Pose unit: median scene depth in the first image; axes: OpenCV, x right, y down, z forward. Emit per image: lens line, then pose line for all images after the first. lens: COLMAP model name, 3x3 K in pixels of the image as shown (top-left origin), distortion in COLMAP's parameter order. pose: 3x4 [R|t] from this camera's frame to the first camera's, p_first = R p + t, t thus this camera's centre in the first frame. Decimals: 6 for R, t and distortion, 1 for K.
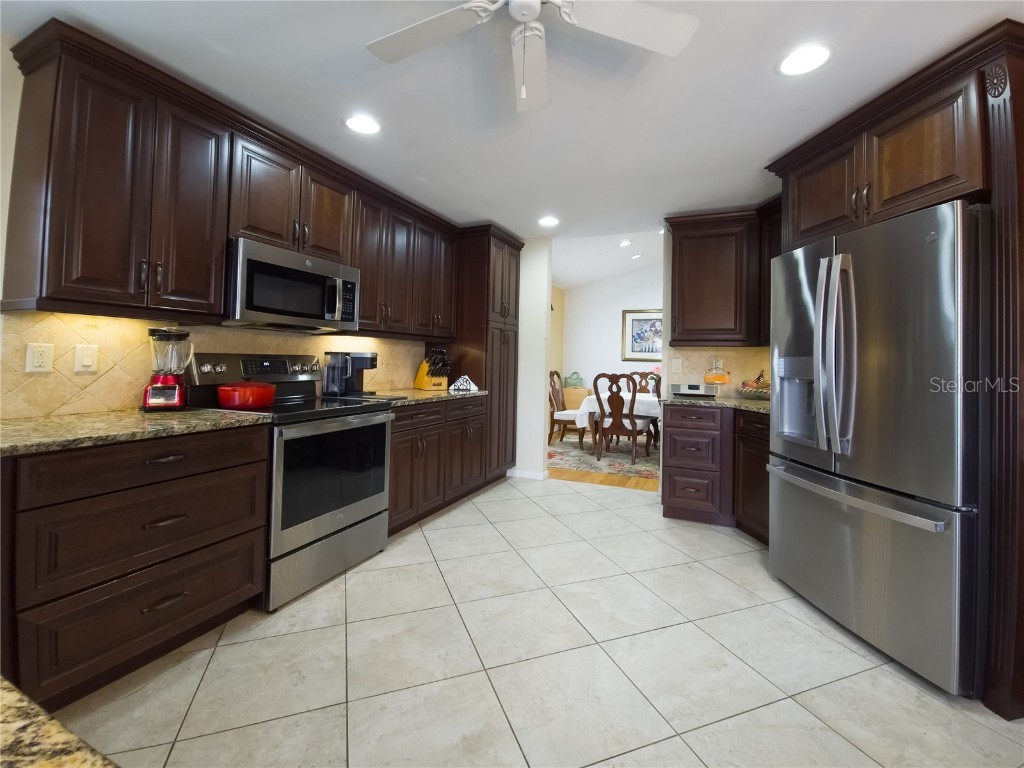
lens RADIAL K [[436.8, 0, 511.1], [0, 436.8, 353.1], [0, 0, 1]] dist [0.001175, 0.000114]
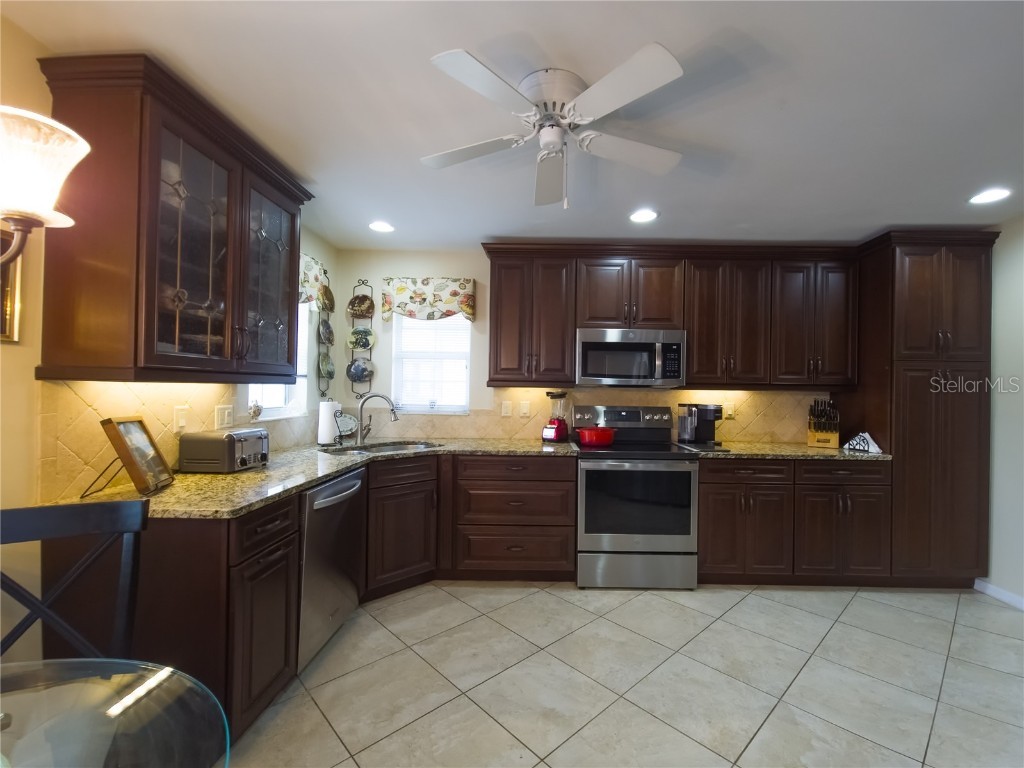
lens RADIAL K [[451.0, 0, 549.4], [0, 451.0, 388.0], [0, 0, 1]] dist [-0.000849, -0.000292]
pose [[0.419777, -0.019536, -0.907417, 0.566728], [0.011143, 0.999804, -0.016370, -0.031581], [0.907559, -0.003240, 0.419913, 0.211976]]
